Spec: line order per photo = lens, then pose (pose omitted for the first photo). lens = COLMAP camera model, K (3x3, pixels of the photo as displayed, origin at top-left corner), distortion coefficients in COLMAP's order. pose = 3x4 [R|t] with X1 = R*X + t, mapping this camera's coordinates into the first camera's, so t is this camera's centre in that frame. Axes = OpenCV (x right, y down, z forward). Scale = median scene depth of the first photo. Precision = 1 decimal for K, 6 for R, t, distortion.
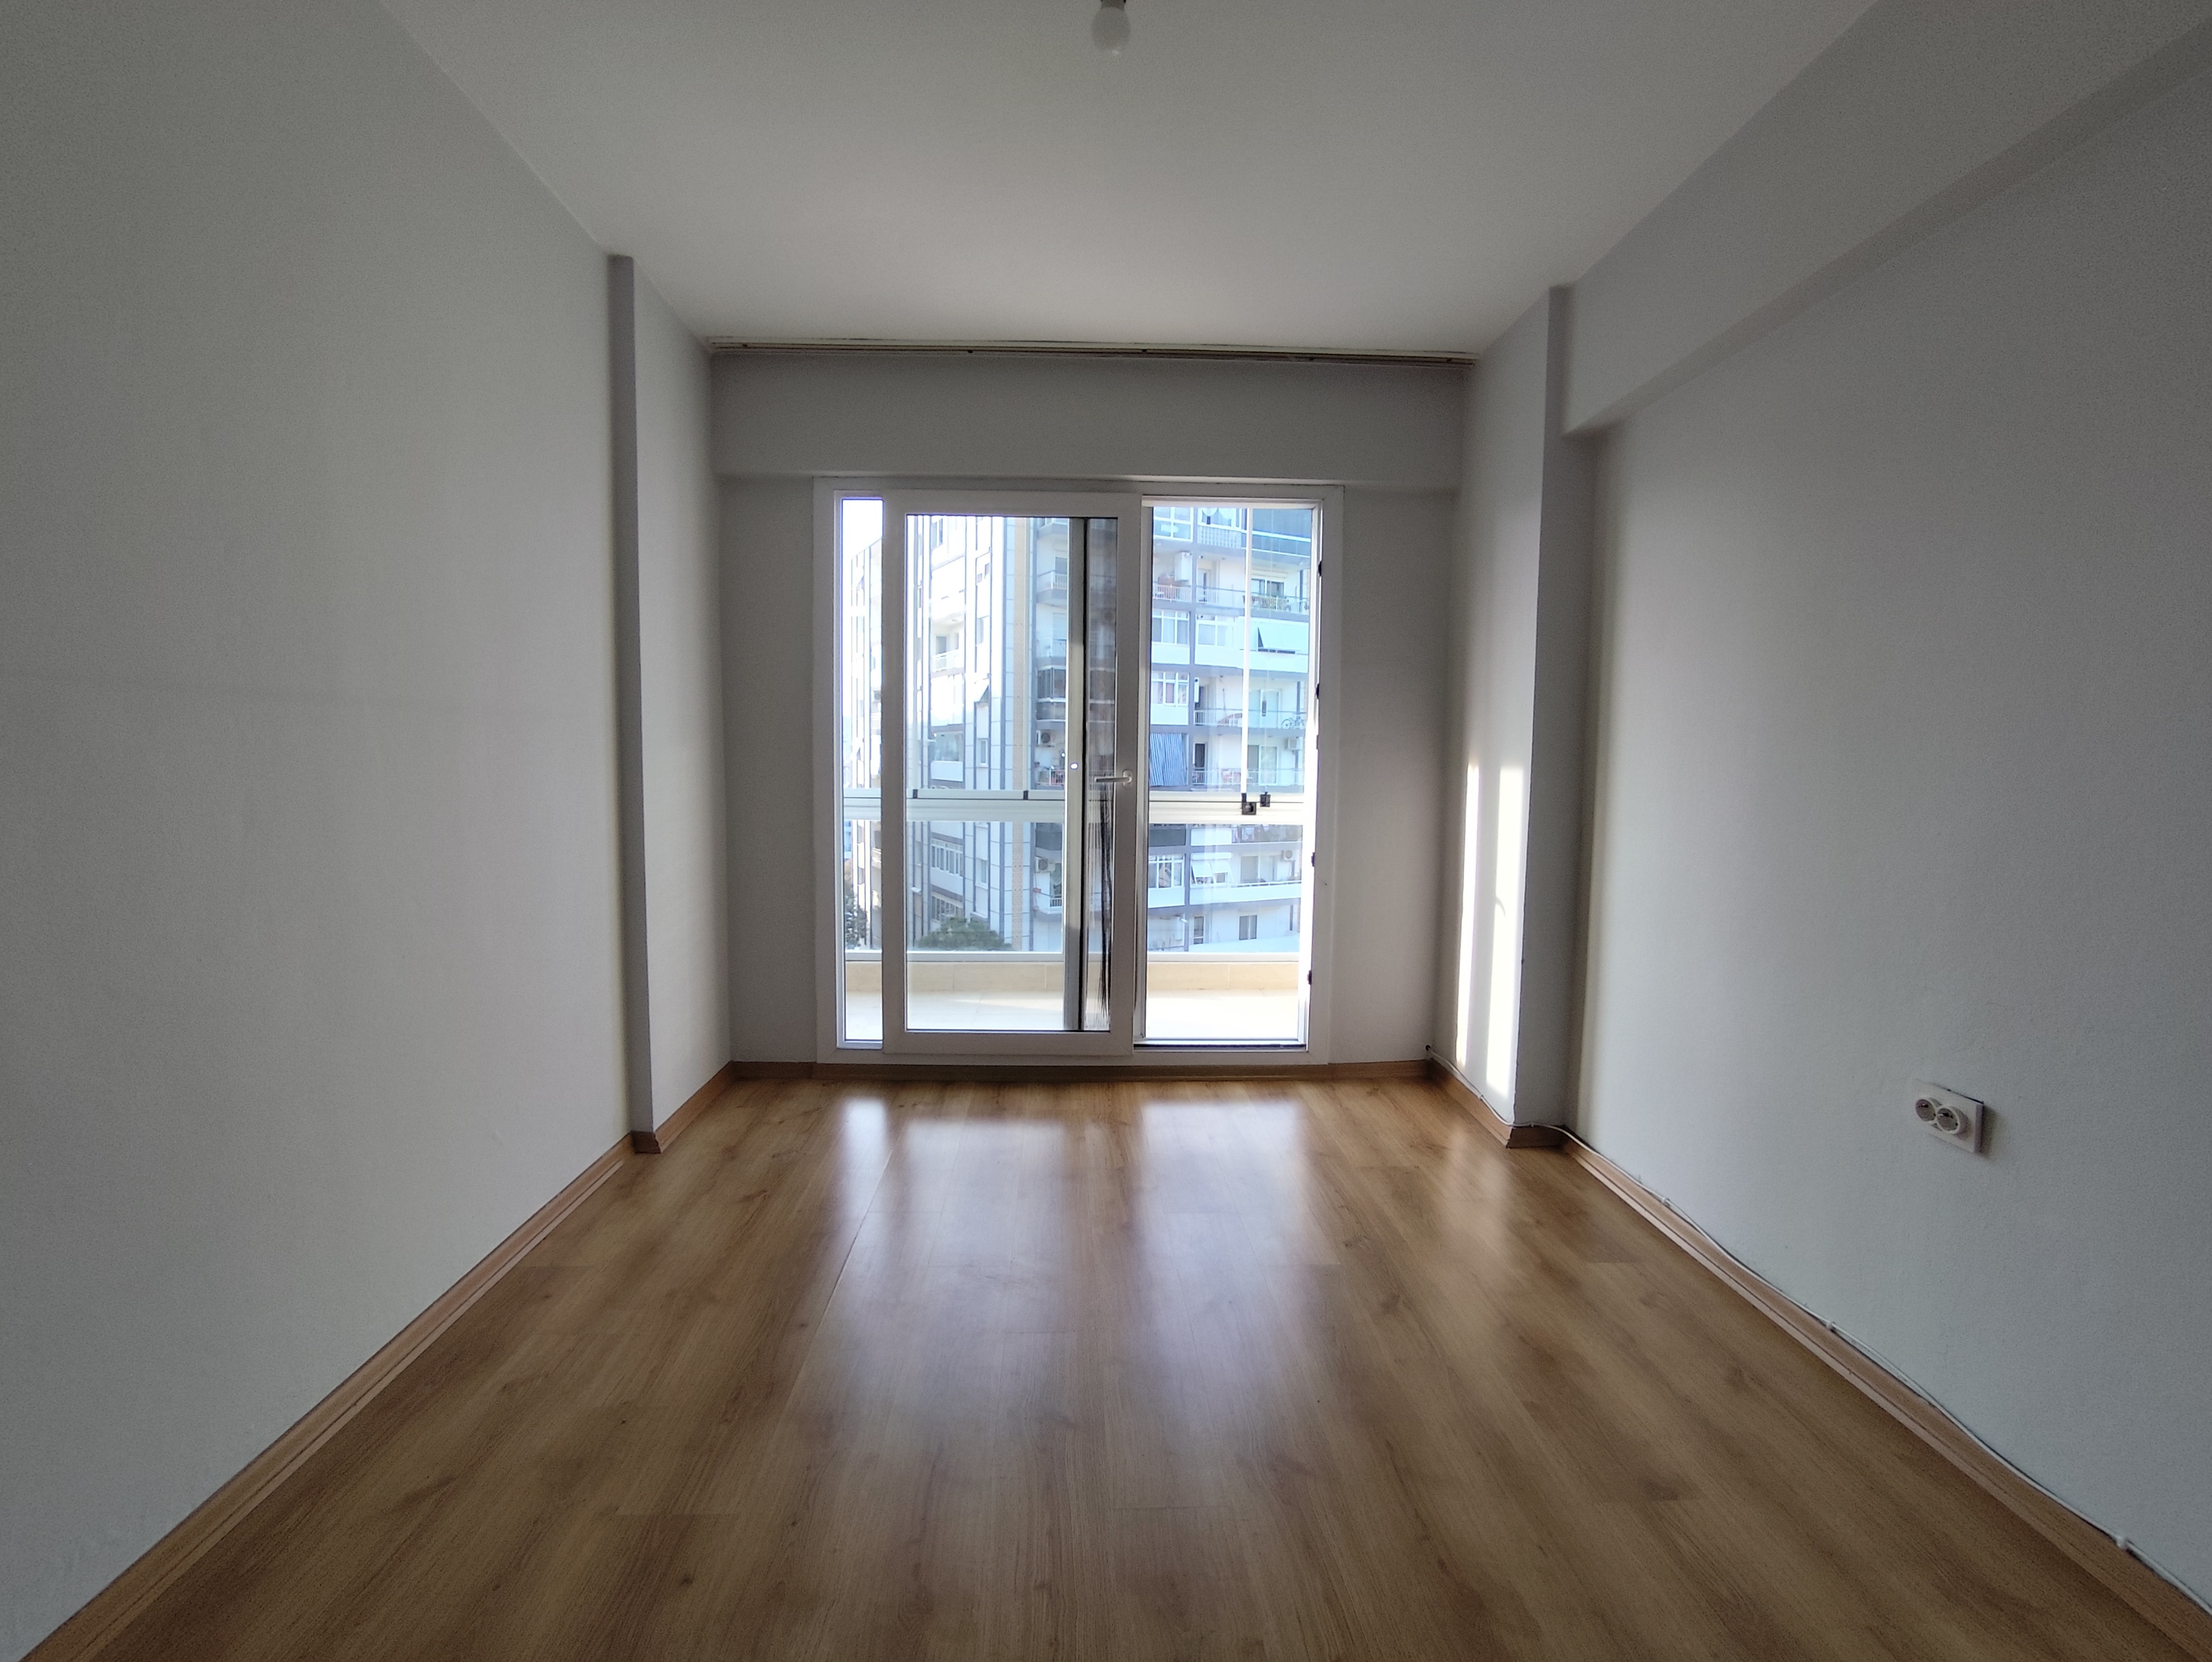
lens RADIAL K [[1001.9, 0, 1097.6], [0, 1001.9, 834.9], [0, 0, 1]] dist [-0.048384, 0.033784]
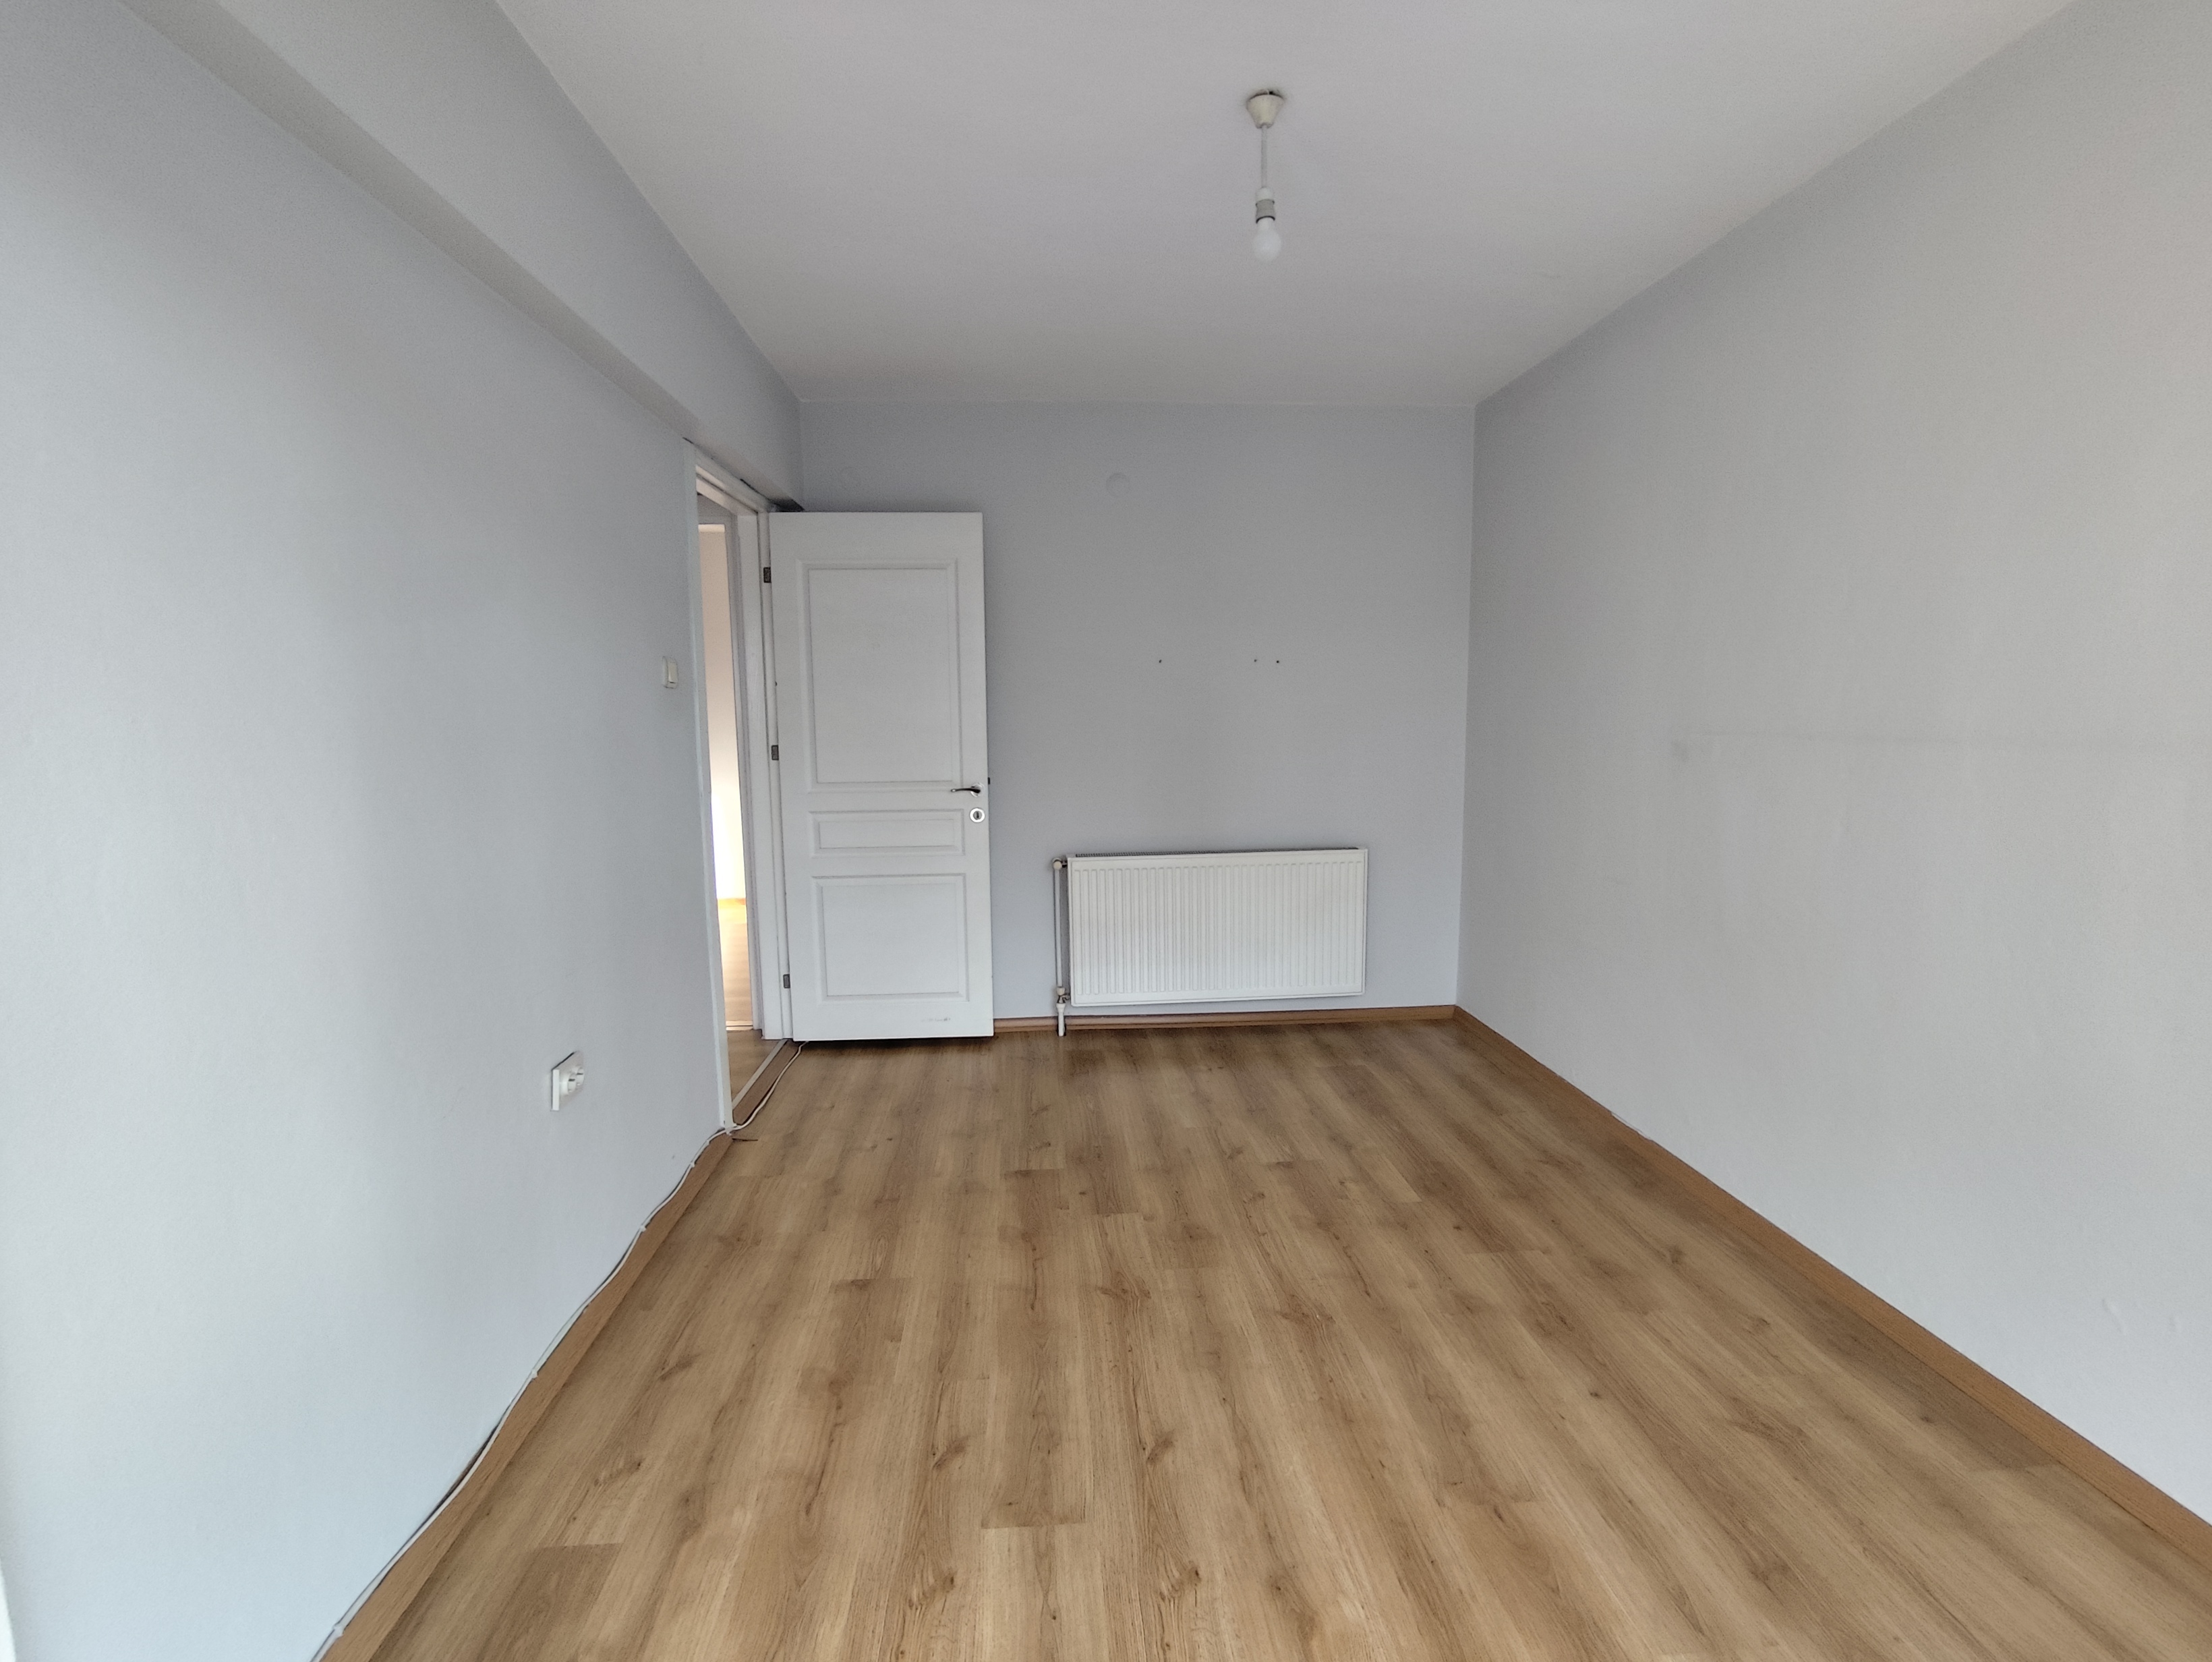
lens RADIAL K [[1001.9, 0, 1097.6], [0, 1001.9, 834.9], [0, 0, 1]] dist [-0.048384, 0.033784]
pose [[-0.999580, 0.003039, -0.028813, 0.120110], [-0.002739, 0.980124, 0.198366, -0.126898], [0.028844, 0.198361, -0.979704, 1.062874]]
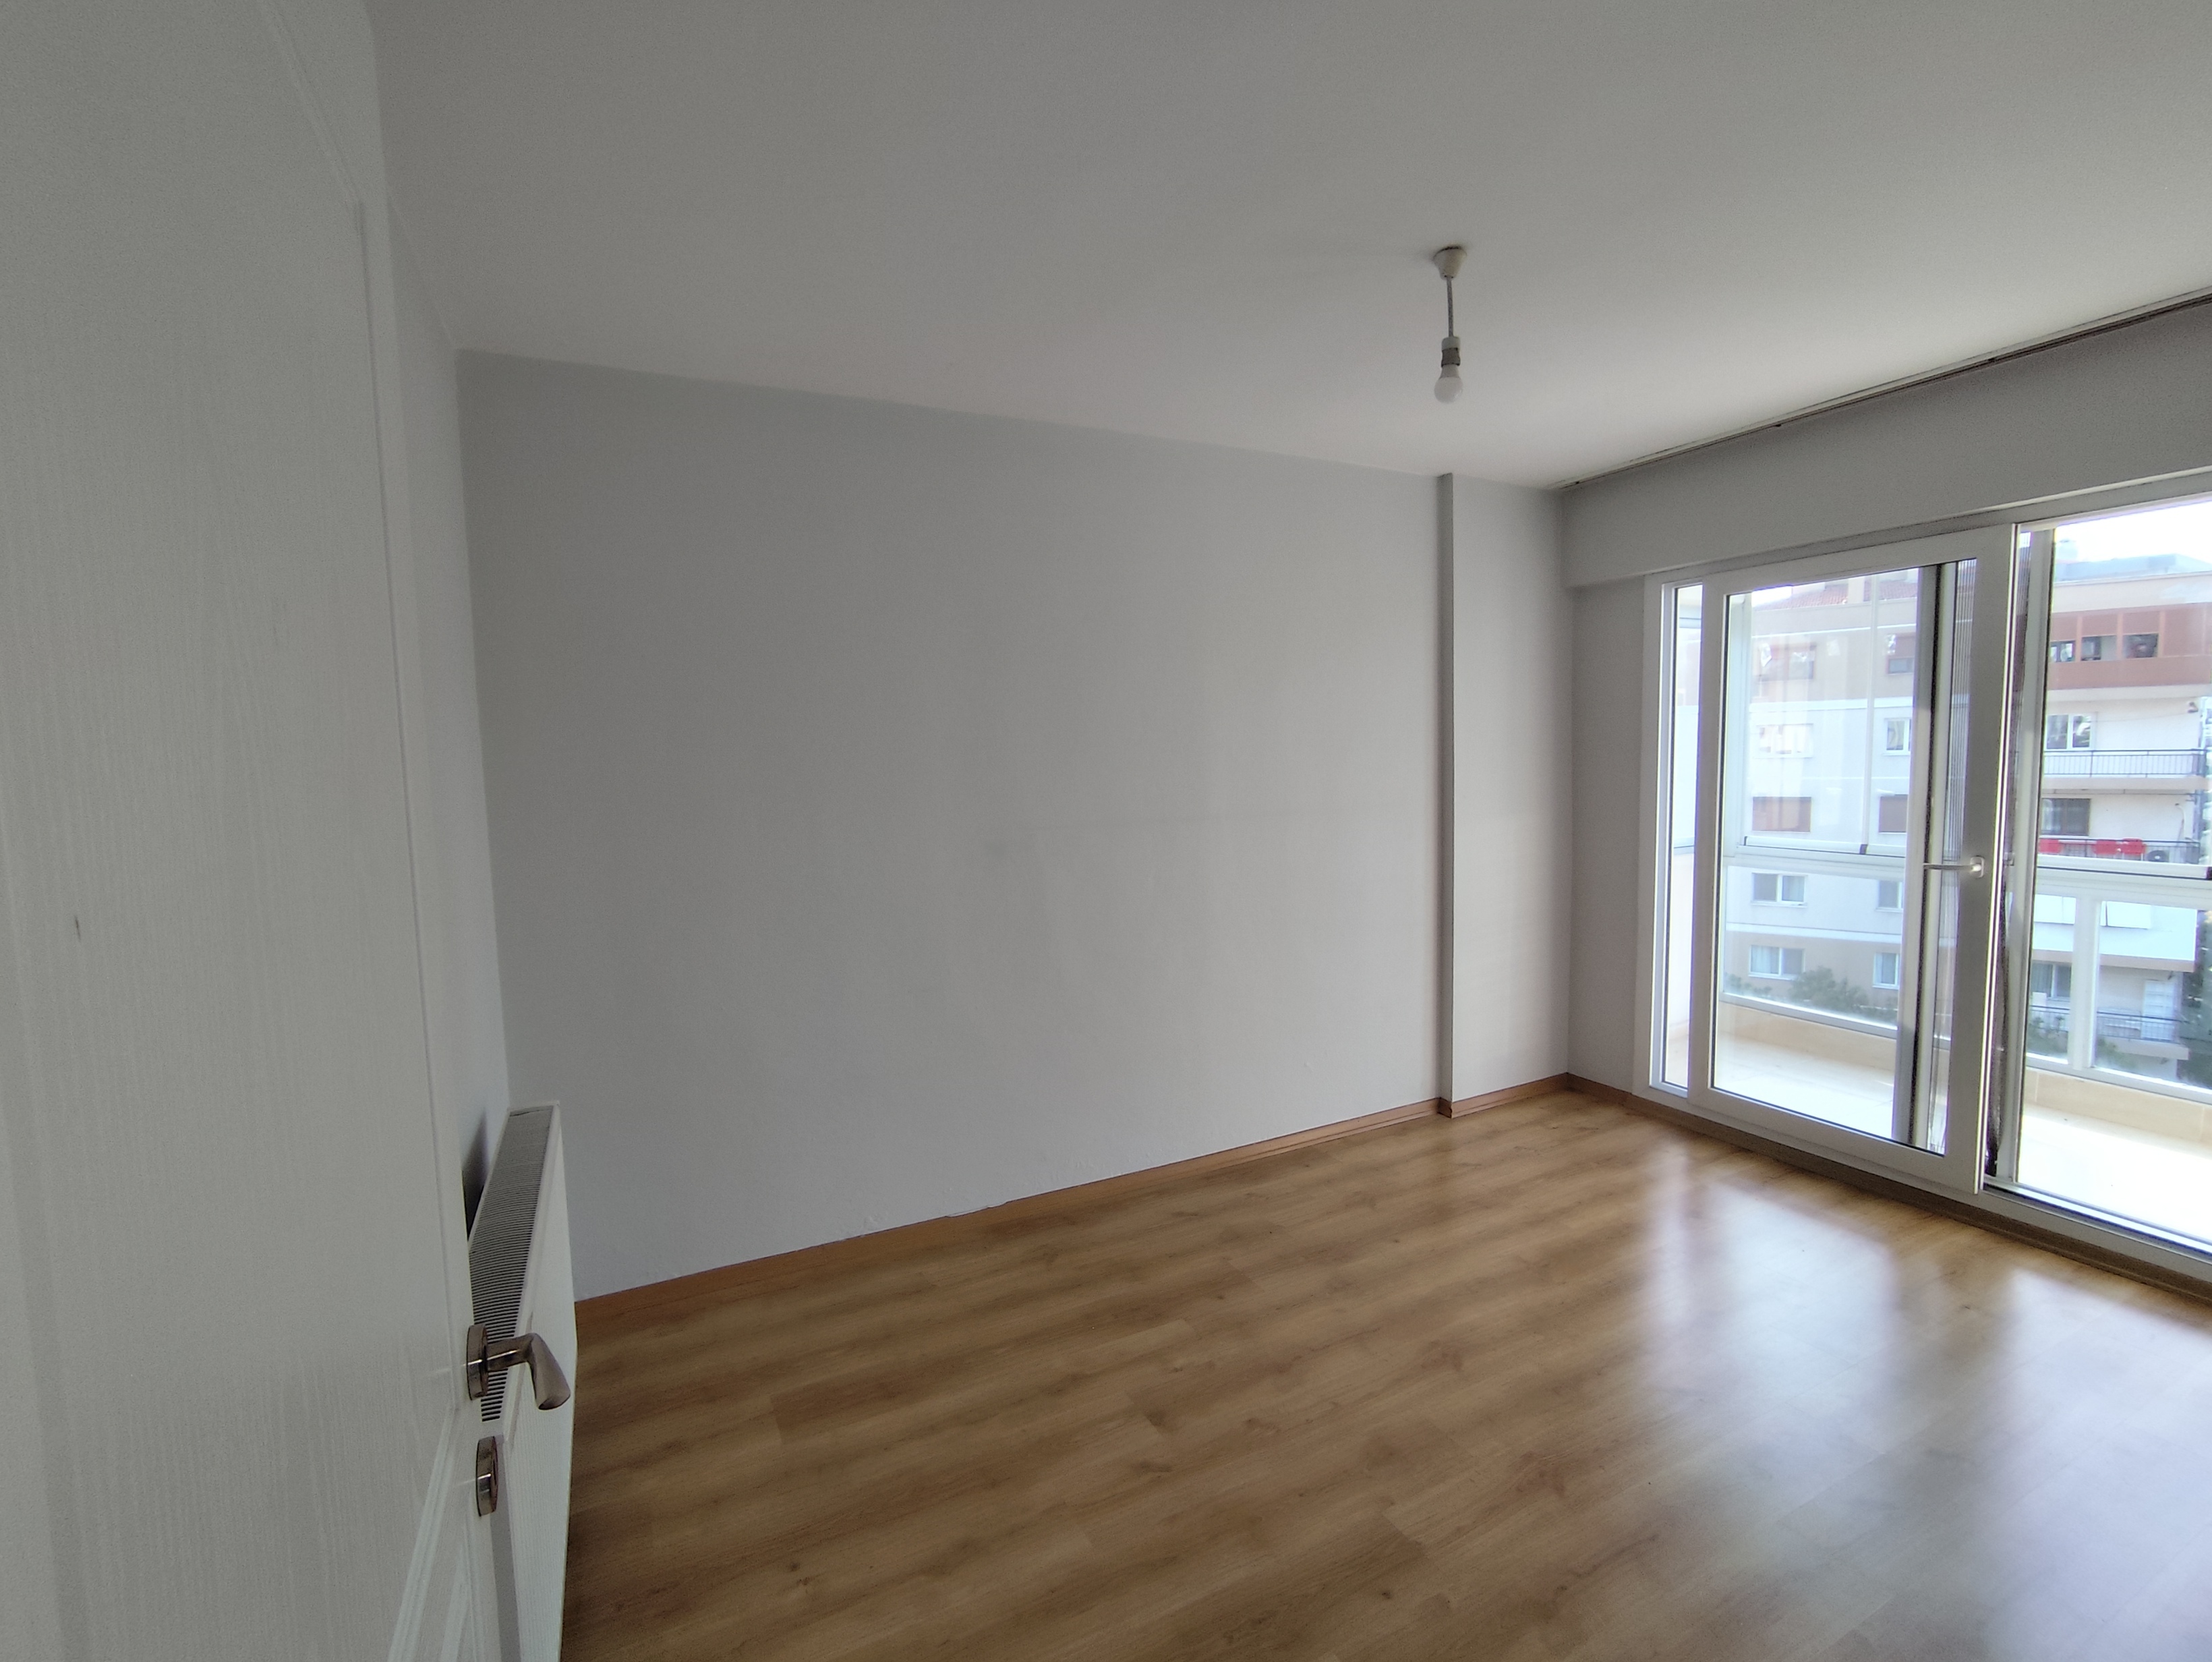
lens RADIAL K [[1001.9, 0, 1097.6], [0, 1001.9, 834.9], [0, 0, 1]] dist [-0.048384, 0.033784]
pose [[0.416861, 0.056188, -0.907232, 0.485505], [-0.041269, 0.998228, 0.042861, -0.090520], [0.908033, 0.019573, 0.418442, -0.021894]]
